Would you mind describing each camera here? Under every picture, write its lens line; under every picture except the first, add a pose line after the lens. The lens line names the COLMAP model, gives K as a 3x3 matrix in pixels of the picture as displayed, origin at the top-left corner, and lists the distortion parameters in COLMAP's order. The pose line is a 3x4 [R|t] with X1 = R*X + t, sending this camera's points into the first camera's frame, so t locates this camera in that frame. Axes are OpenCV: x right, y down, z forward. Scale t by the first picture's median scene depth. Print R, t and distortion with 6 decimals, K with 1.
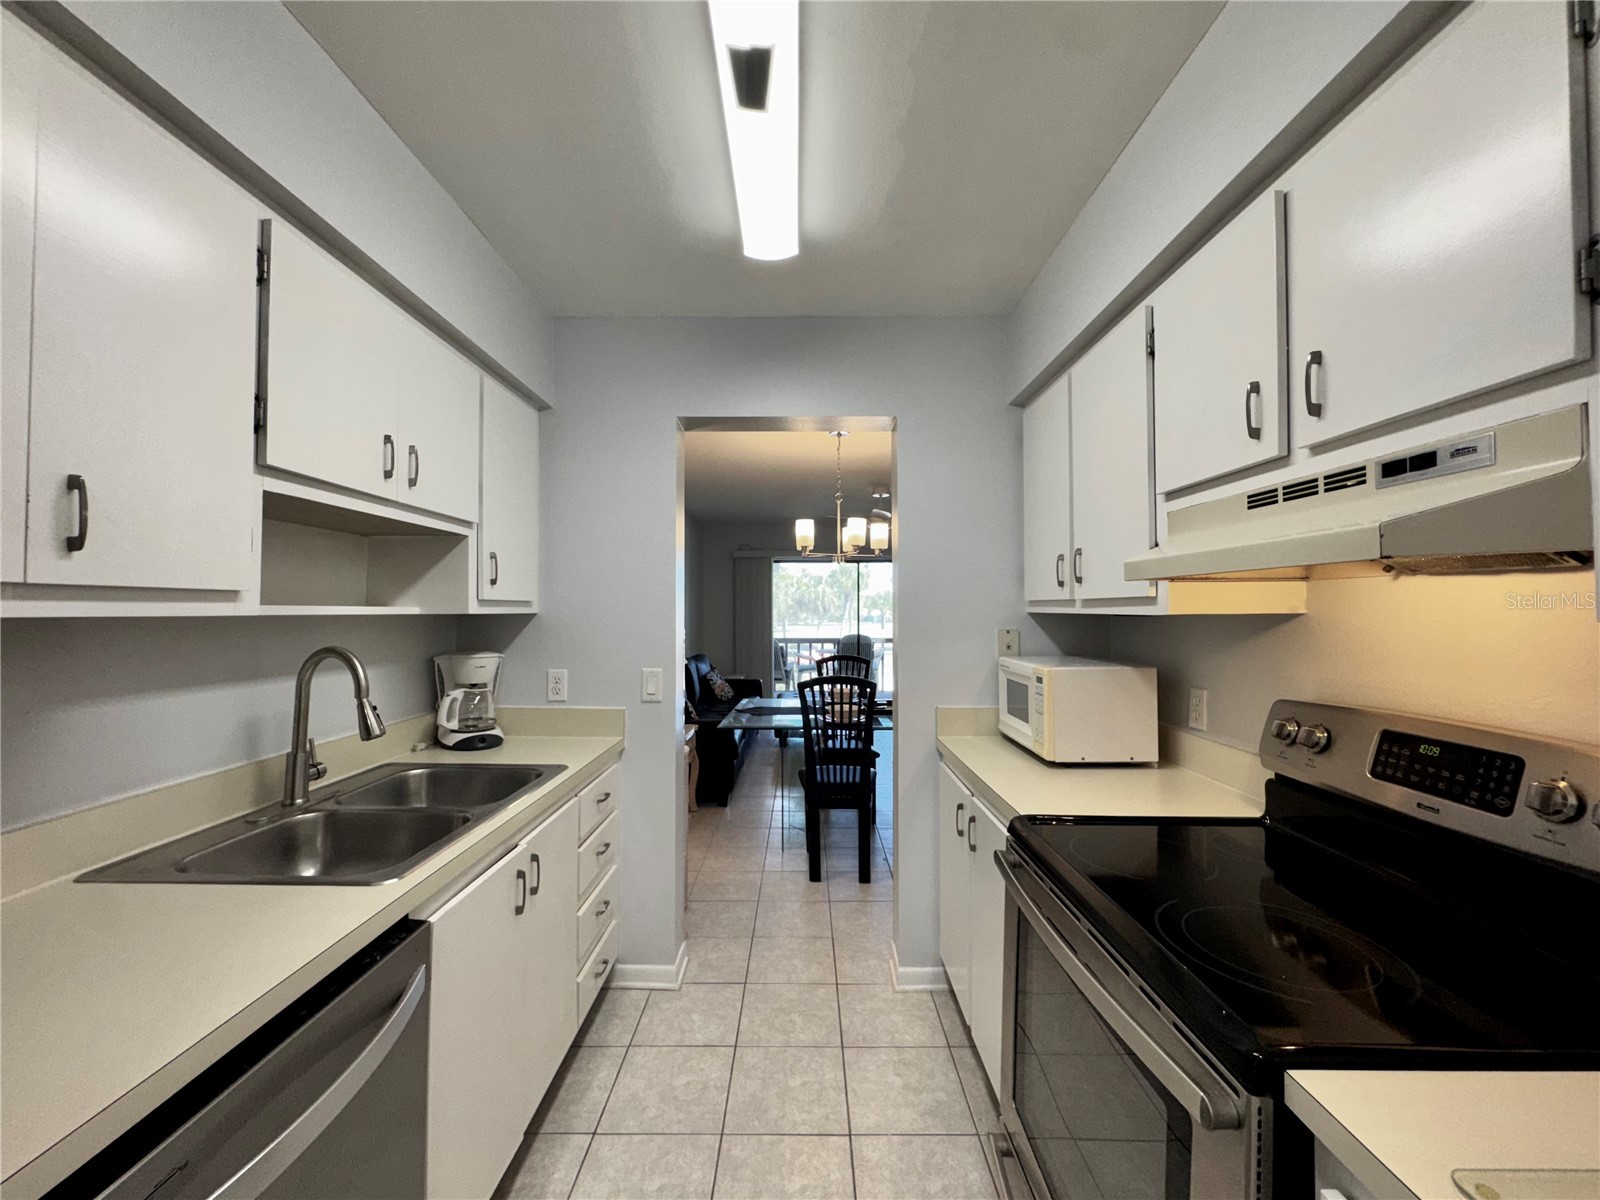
lens RADIAL K [[638.2, 0, 800.9], [0, 638.2, 596.8], [0, 0, 1]] dist [-0.003538, 0.000274]
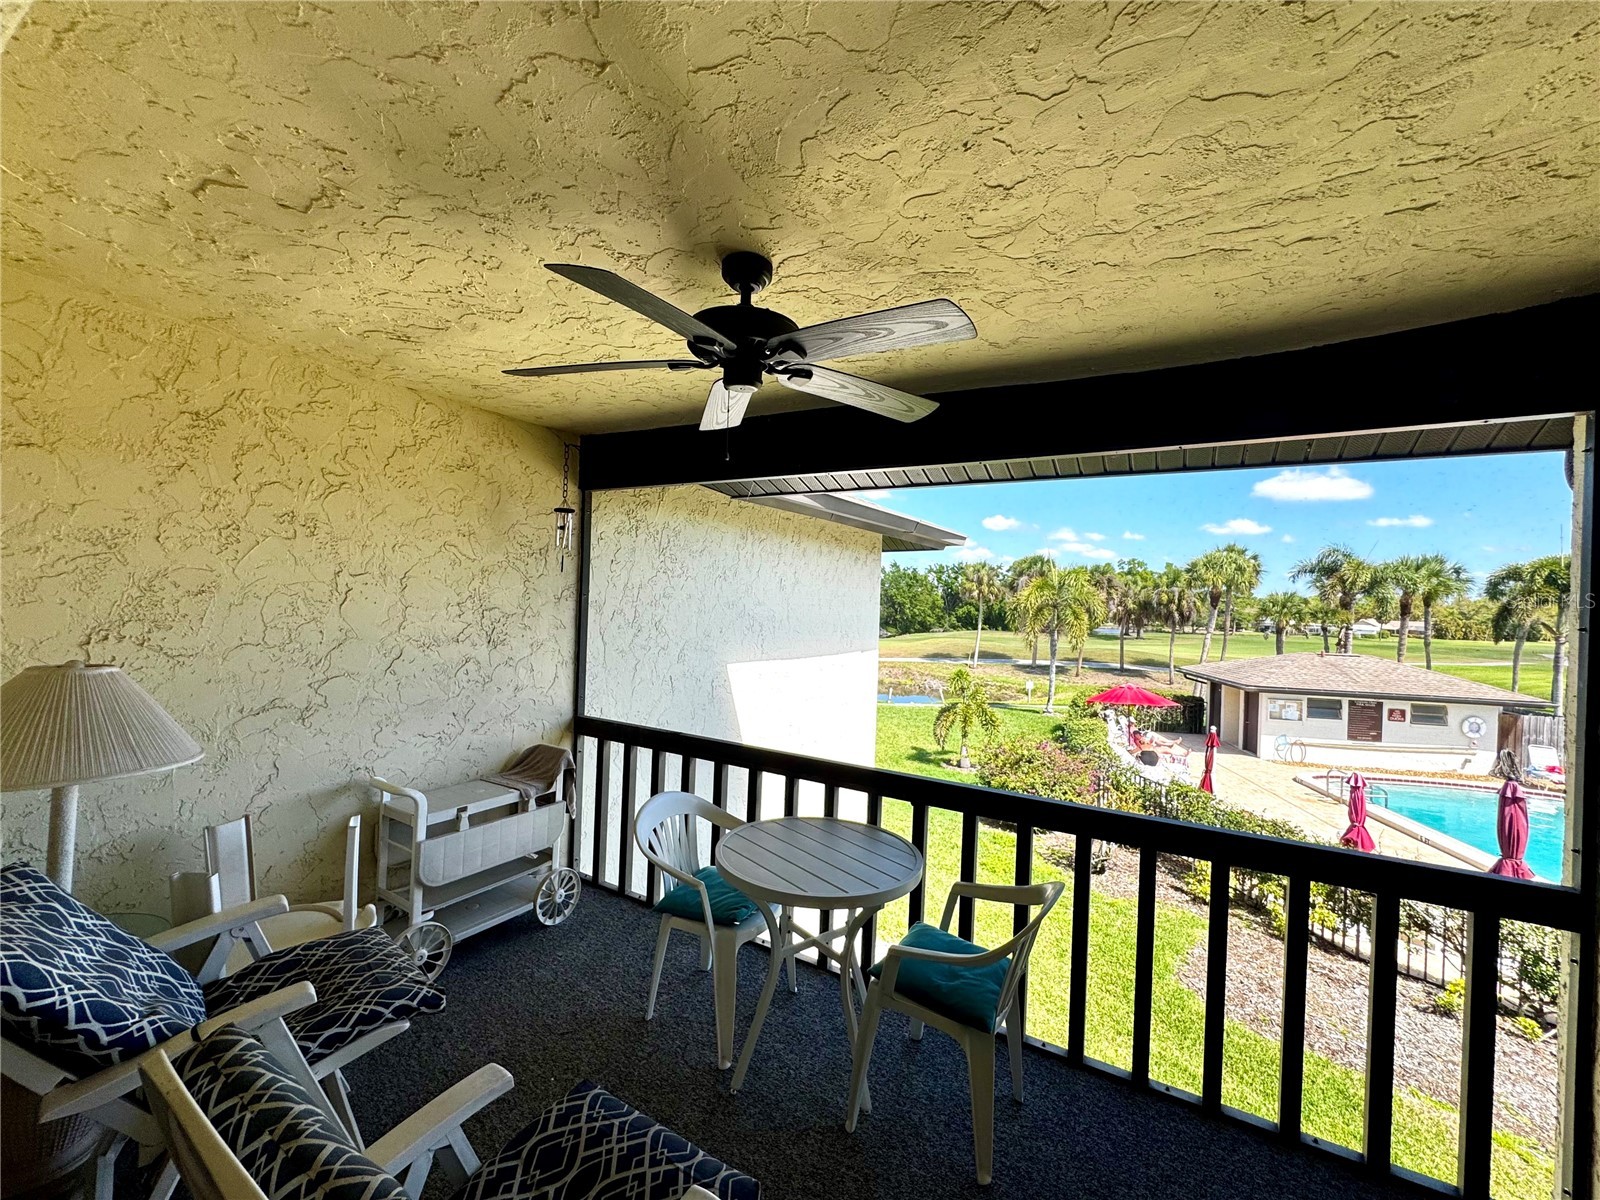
lens RADIAL K [[638.2, 0, 790.0], [0, 638.2, 602.7], [0, 0, 1]] dist [-0.003538, 0.000274]
pose [[0.857218, 0.036699, -0.513644, 0.949078], [-0.028543, 0.999310, 0.023765, -0.012957], [0.514162, -0.005711, 0.857674, 4.712359]]
